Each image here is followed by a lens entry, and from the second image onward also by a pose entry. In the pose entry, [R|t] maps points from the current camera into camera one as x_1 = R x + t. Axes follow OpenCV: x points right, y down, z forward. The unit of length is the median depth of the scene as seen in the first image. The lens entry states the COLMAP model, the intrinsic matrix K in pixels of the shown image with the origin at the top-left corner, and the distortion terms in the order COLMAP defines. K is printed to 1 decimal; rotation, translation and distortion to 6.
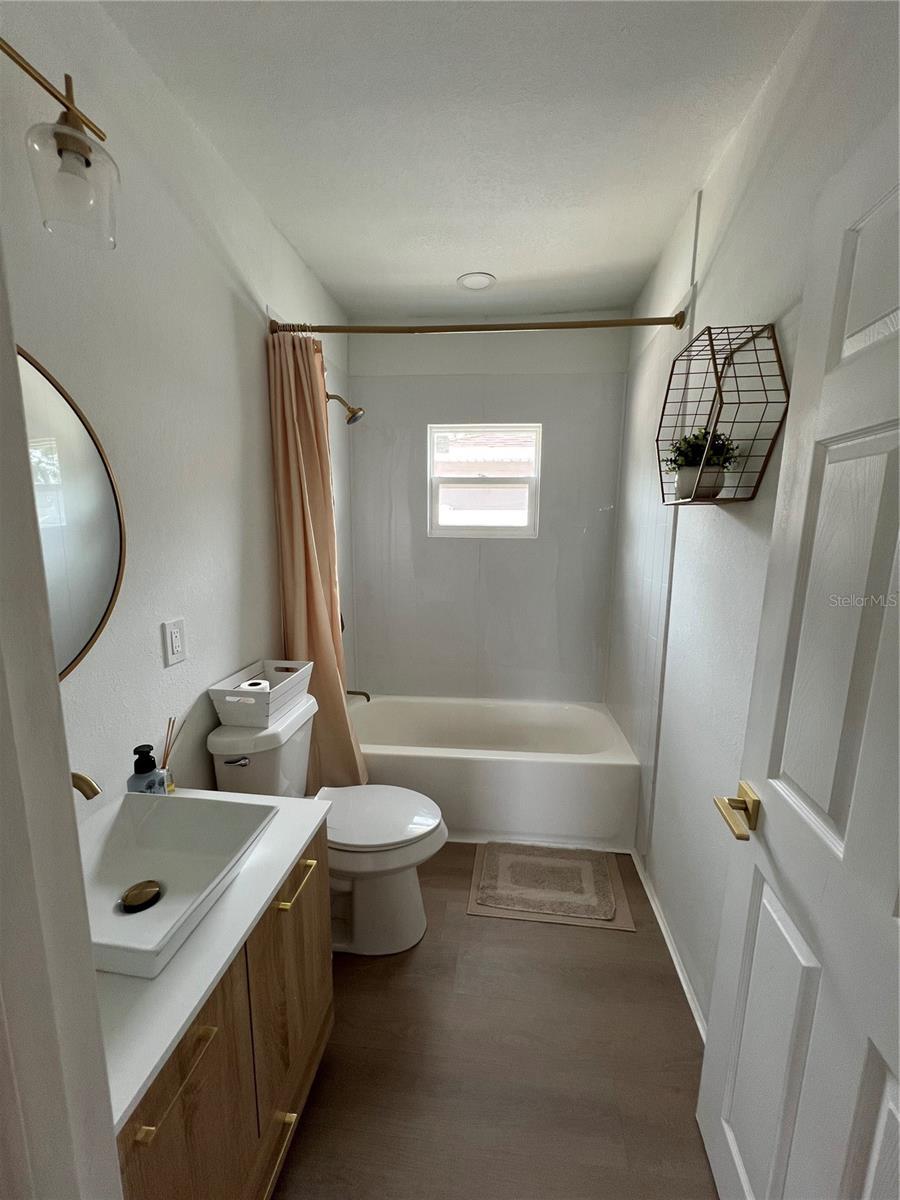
lens RADIAL K [[481.8, 0, 450.9], [0, 481.8, 601.0], [0, 0, 1]] dist [-0.002689, 0.001013]
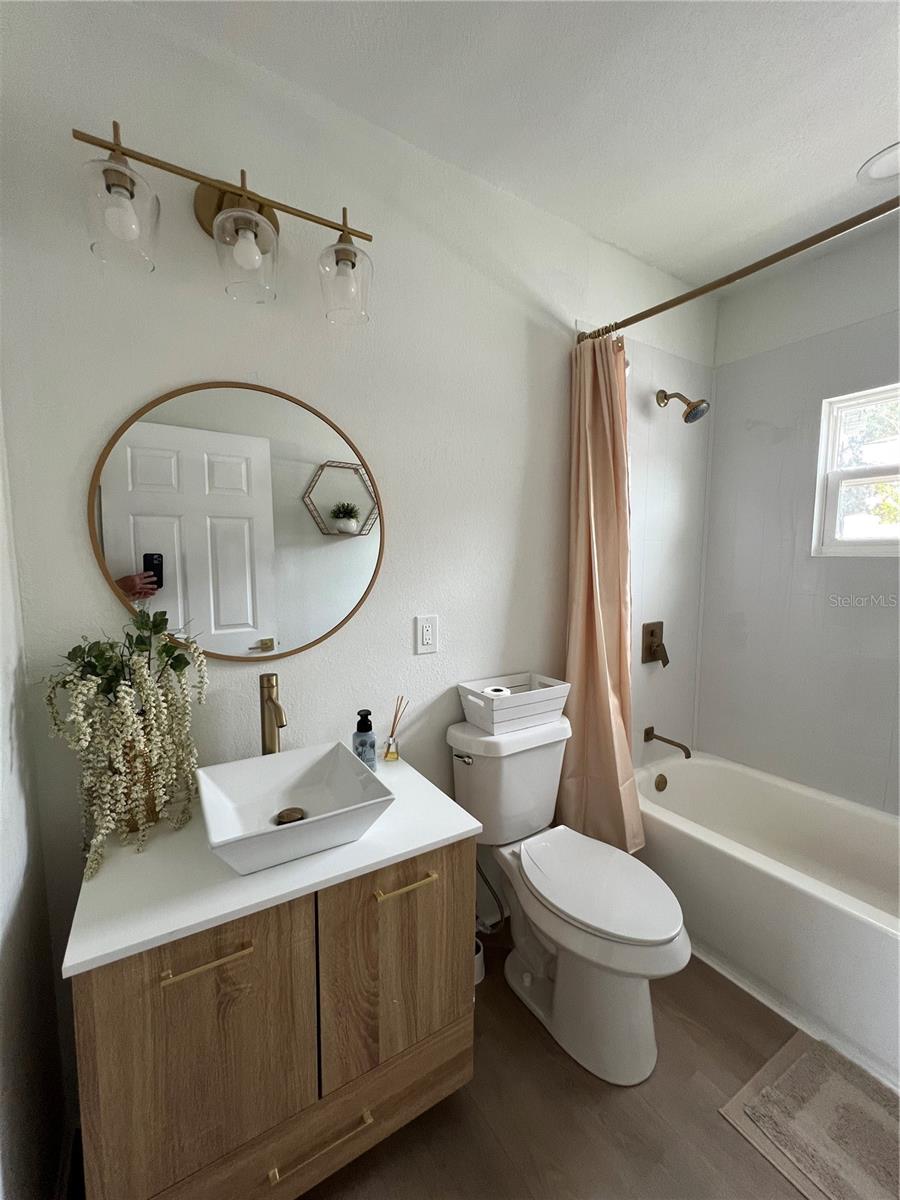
lens RADIAL K [[481.8, 0, 446.3], [0, 481.8, 602.7], [0, 0, 1]] dist [-0.002689, 0.001013]
pose [[0.626144, 0.062138, -0.777228, 0.311139], [-0.119053, 0.992750, -0.016542, 0.019427], [0.770565, 0.102889, 0.629002, 0.267605]]
